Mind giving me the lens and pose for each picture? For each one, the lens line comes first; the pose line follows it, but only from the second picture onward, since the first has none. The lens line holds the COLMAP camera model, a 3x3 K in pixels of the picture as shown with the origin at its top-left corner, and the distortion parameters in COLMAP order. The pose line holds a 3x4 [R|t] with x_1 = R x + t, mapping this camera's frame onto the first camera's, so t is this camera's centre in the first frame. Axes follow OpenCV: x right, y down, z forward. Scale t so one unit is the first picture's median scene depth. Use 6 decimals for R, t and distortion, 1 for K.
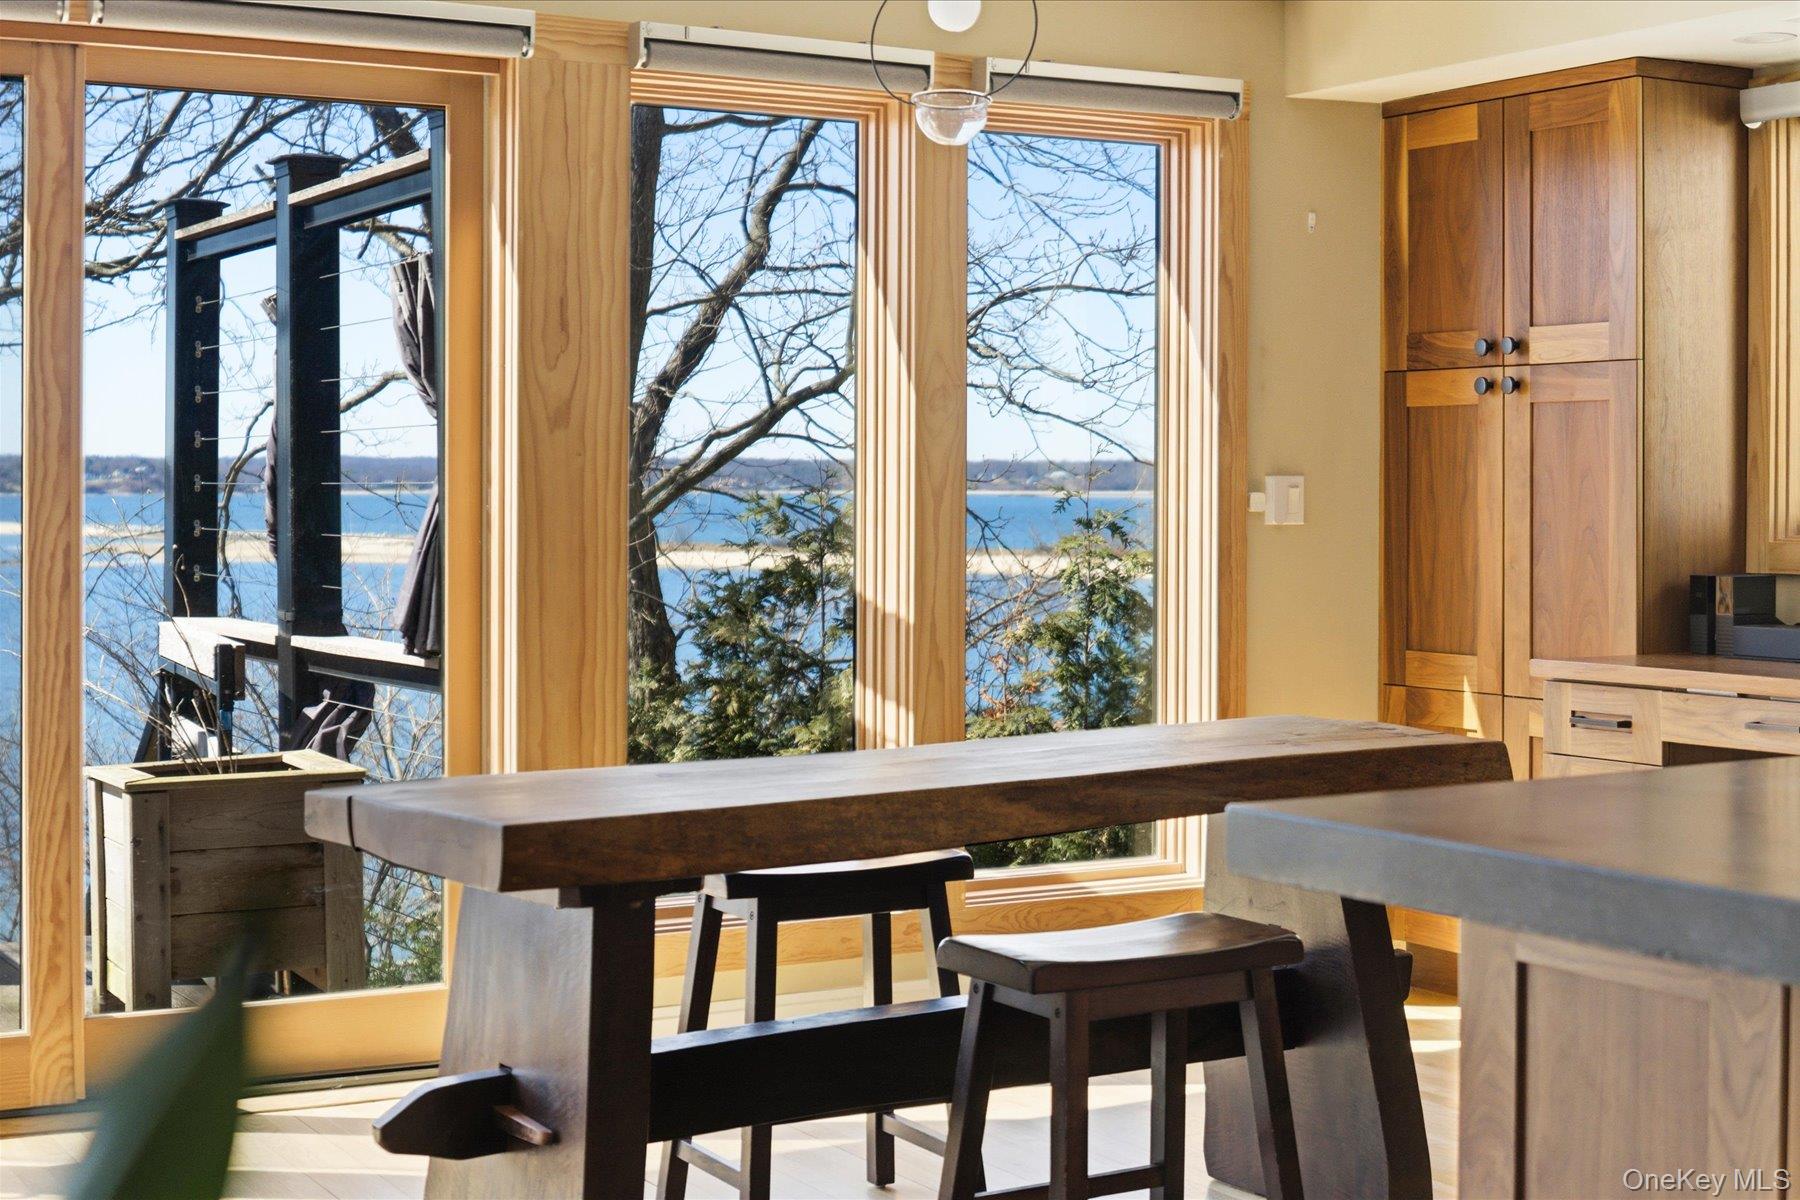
lens RADIAL K [[2722.4, 0, 902.9], [0, 2722.4, 586.9], [0, 0, 1]] dist [-0.106955, 0.000000]
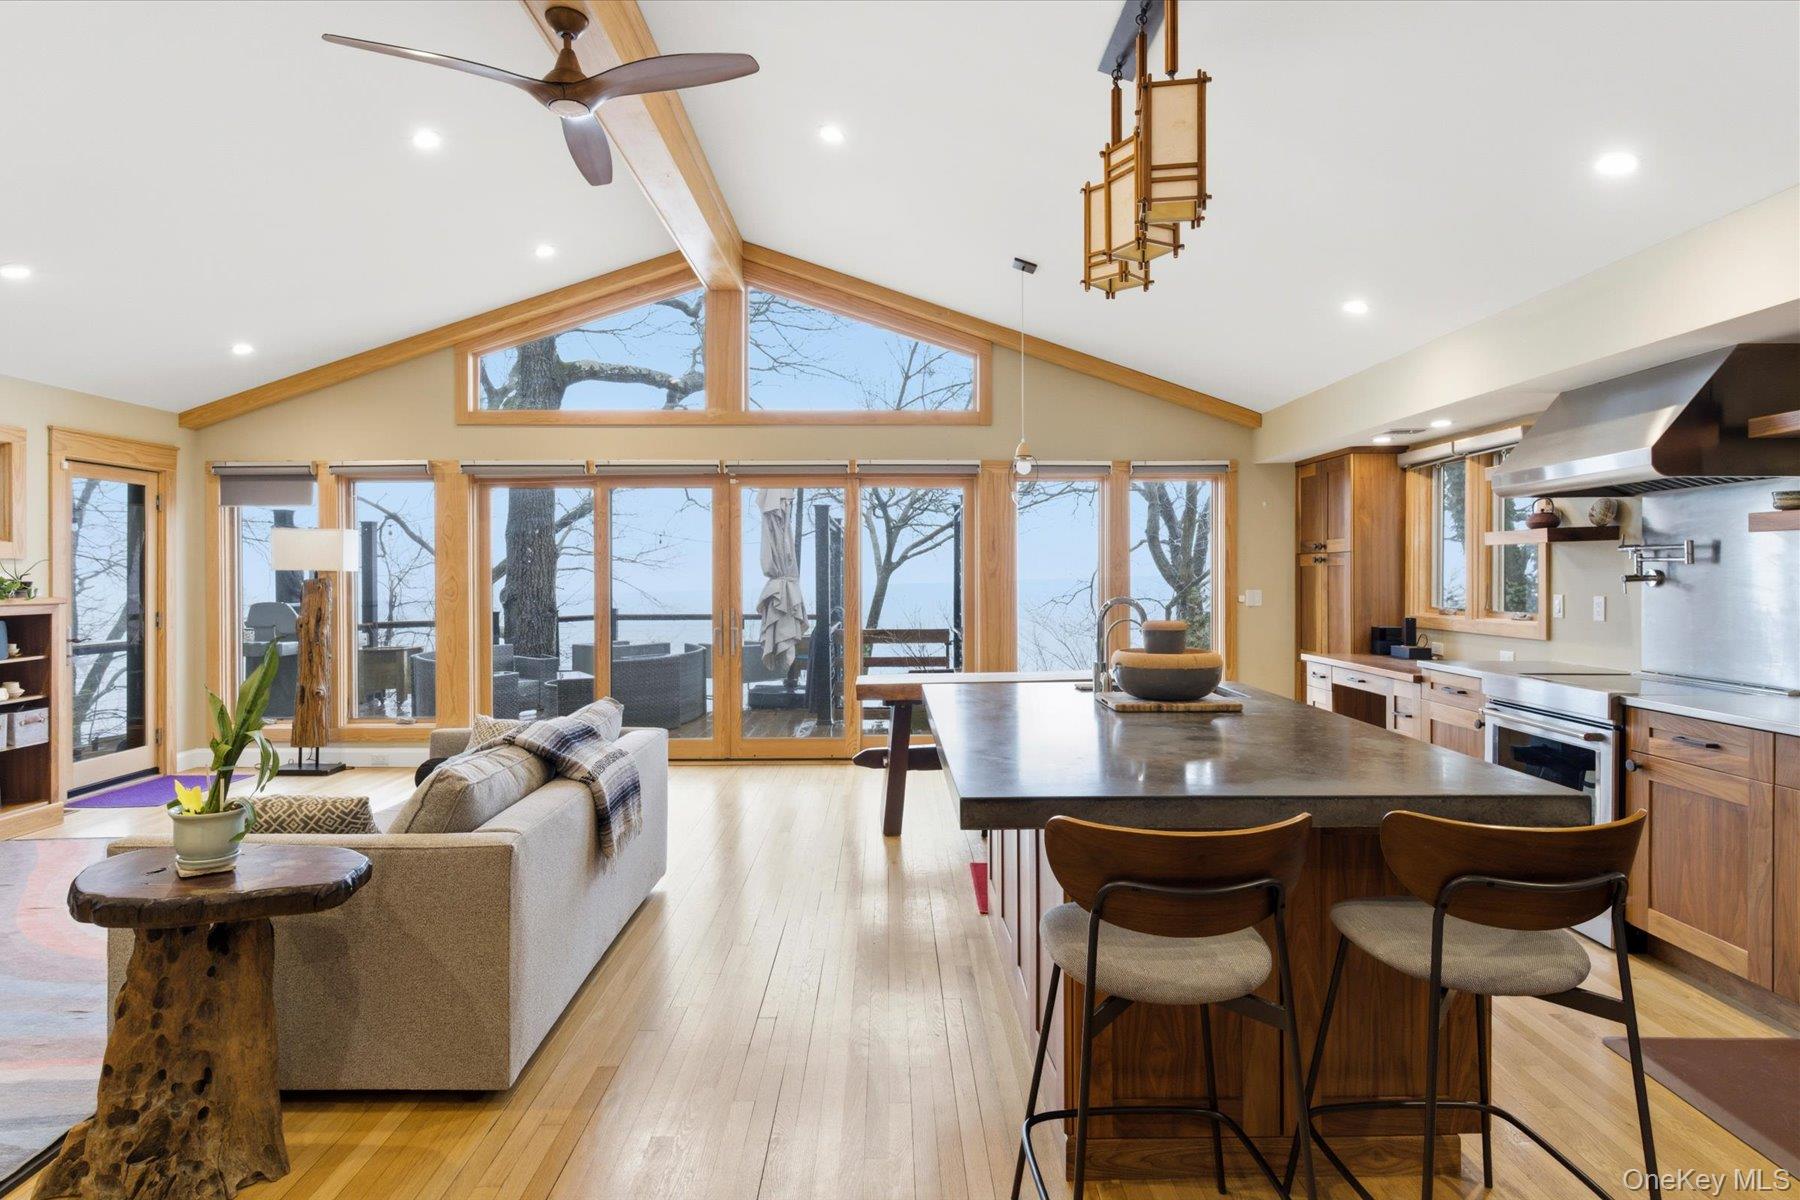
lens RADIAL K [[1004.9, 0, 906.8], [0, 1004.9, 578.6], [0, 0, 1]] dist [0.001239, 0.004029]
pose [[0.871704, -0.000815, -0.490032, 0.362682], [-0.014654, 0.999508, -0.027731, -0.017648], [0.489814, 0.031354, 0.871263, -0.158719]]
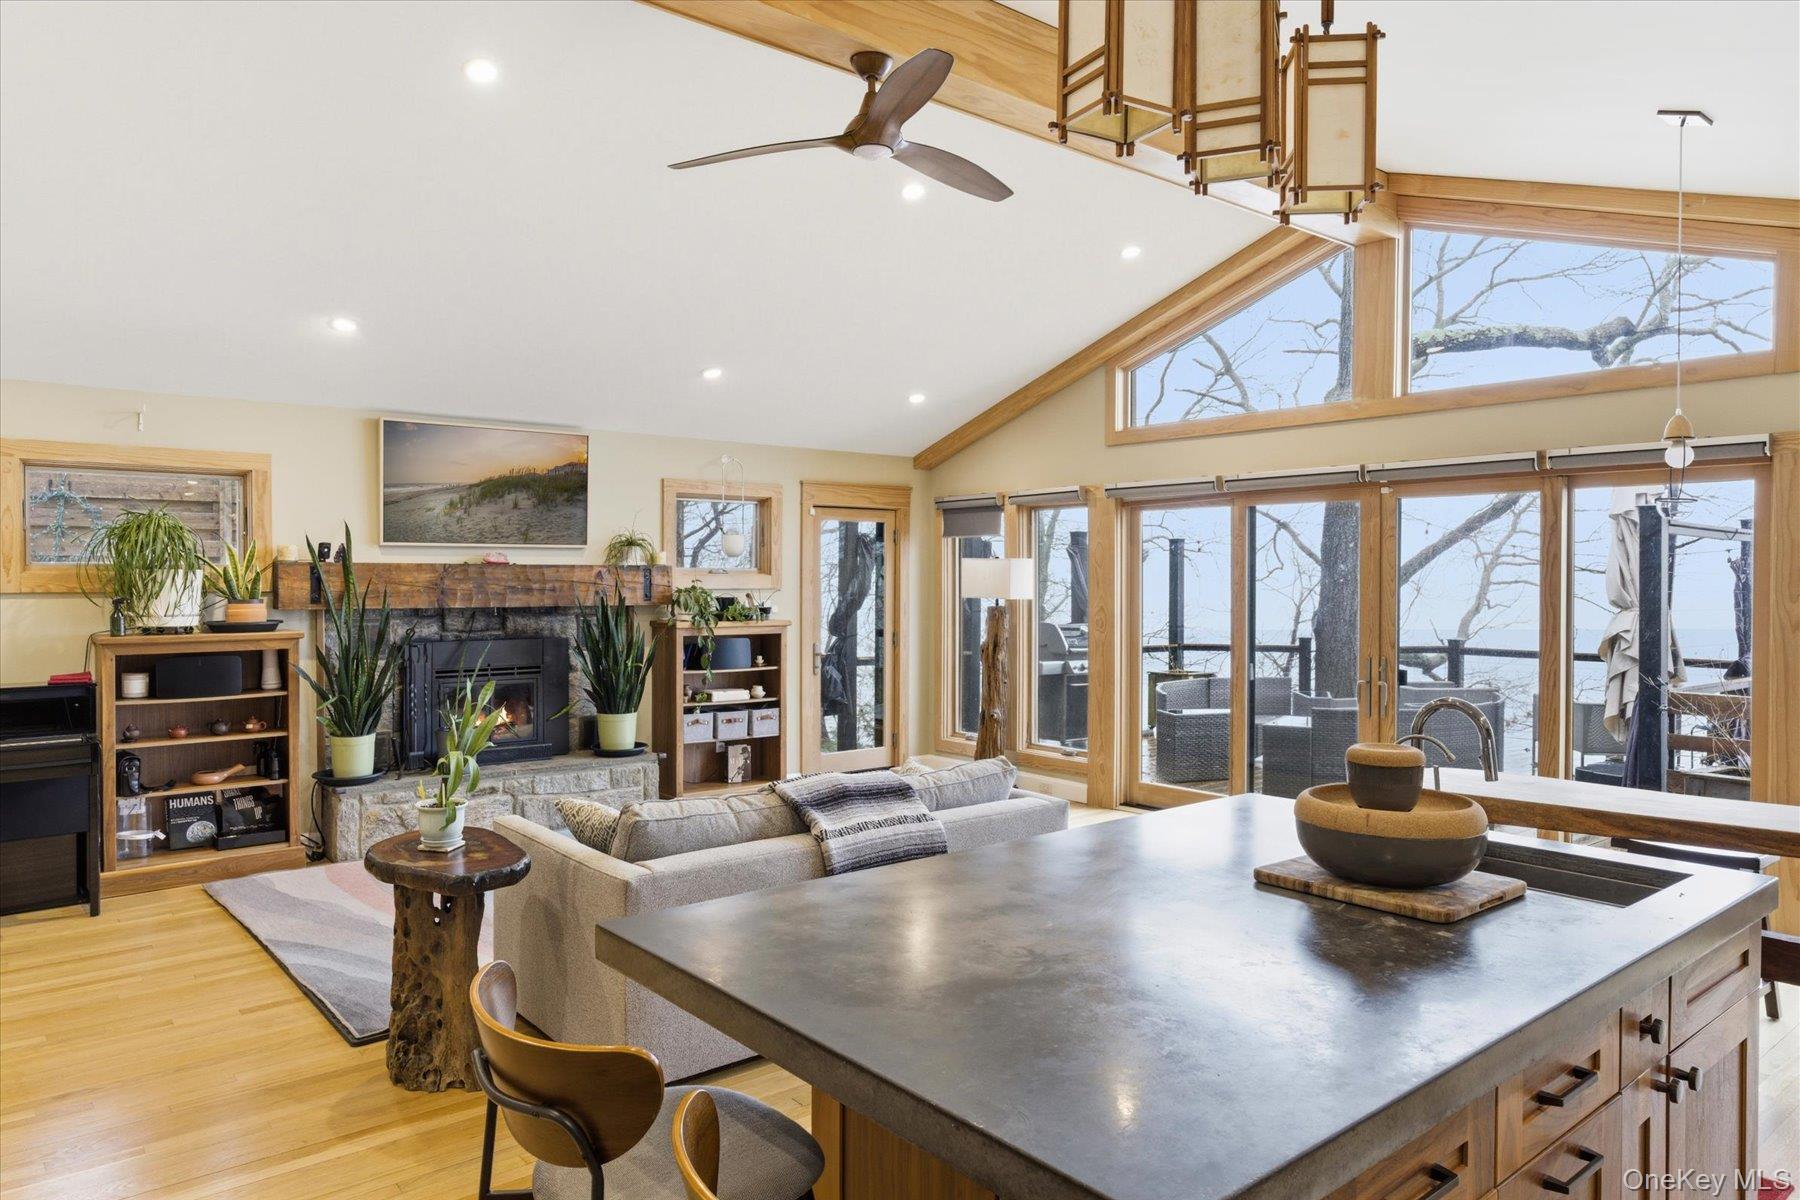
lens RADIAL K [[1178.5, 0, 895.8], [0, 1178.5, 592.0], [0, 0, 1]] dist [-0.018176, 0.018320]
pose [[0.155859, 0.011658, -0.987710, 0.570008], [-0.040145, 0.999179, 0.005458, -0.057219], [0.986963, 0.038801, 0.156199, 0.161453]]
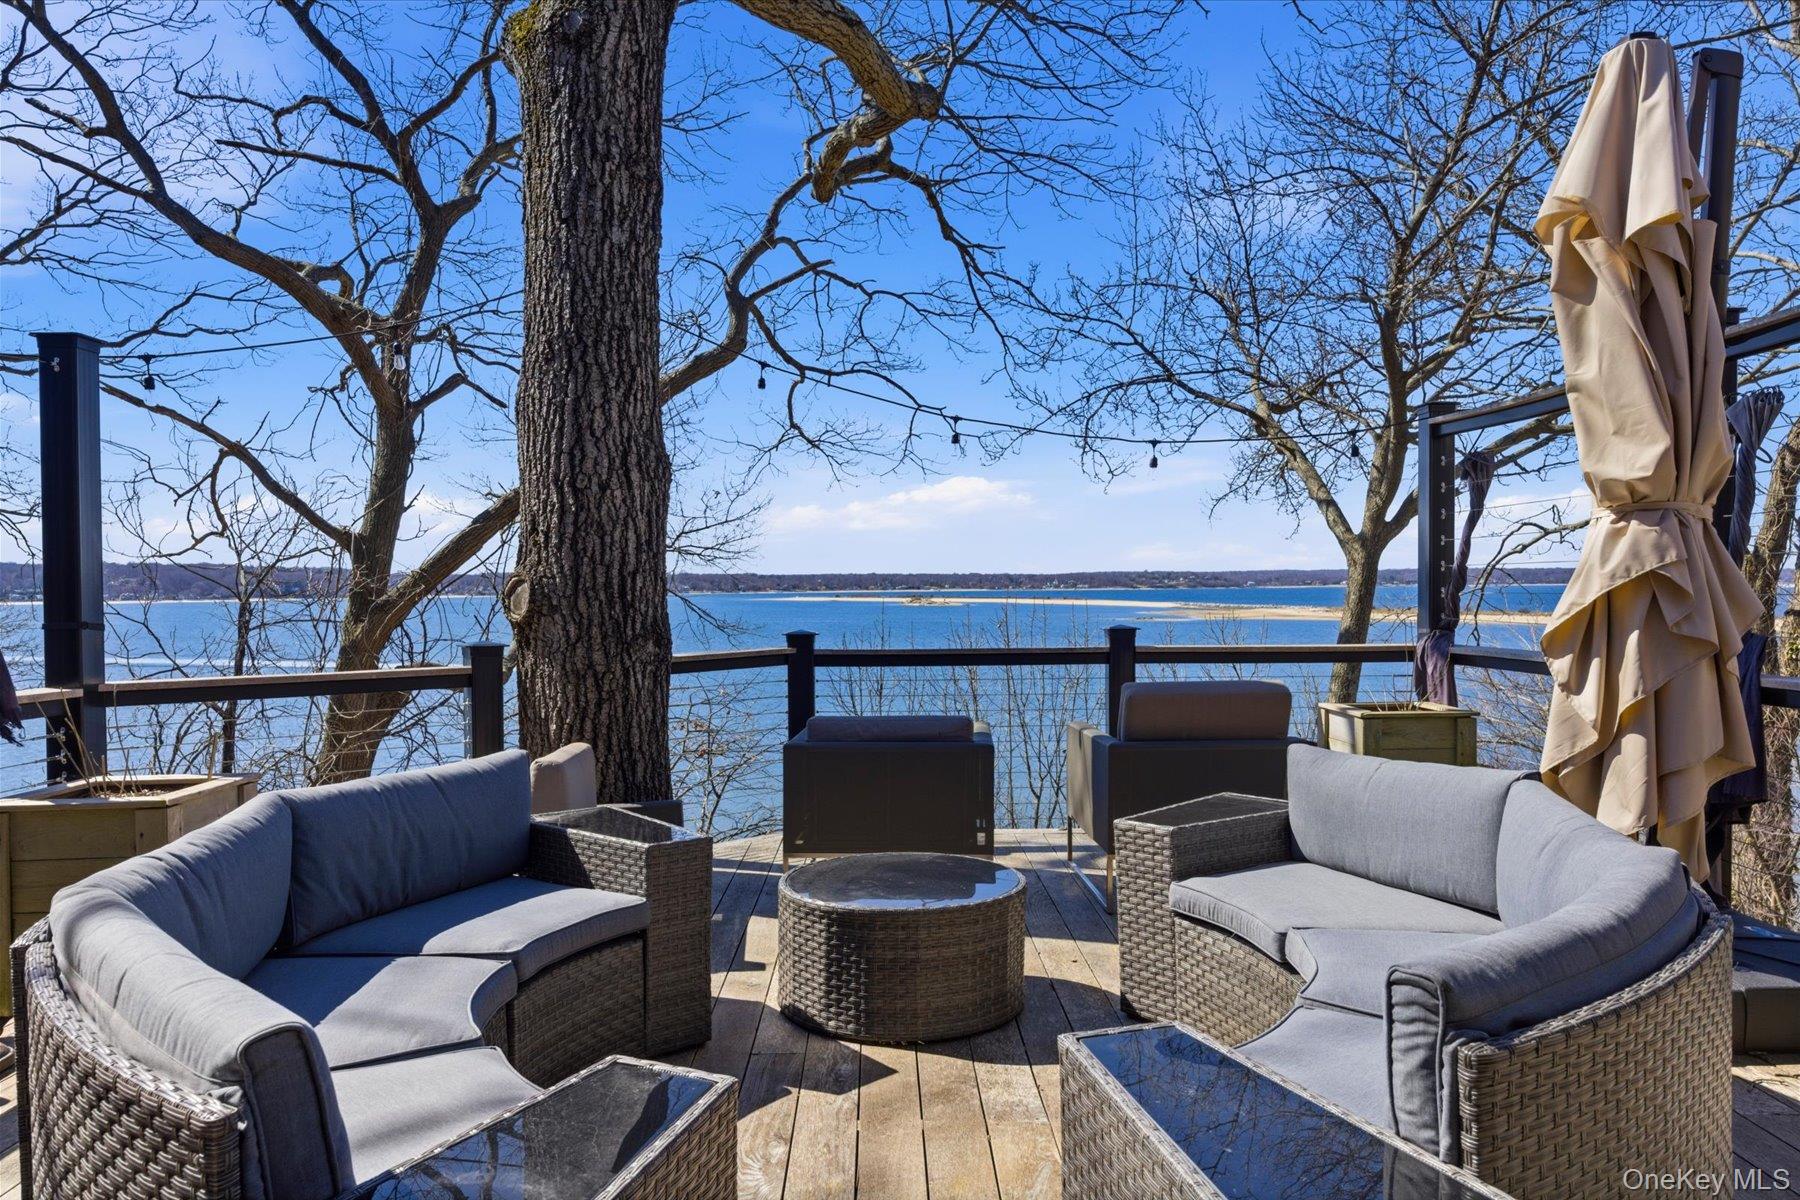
lens RADIAL K [[1178.5, 0, 888.5], [0, 1178.5, 610.5], [0, 0, 1]] dist [-0.018176, 0.018320]
pose [[0.874074, 0.001194, -0.485791, -0.749449], [-0.008796, 0.999872, -0.013369, -0.009008], [0.485713, 0.015958, 0.873973, 0.653793]]
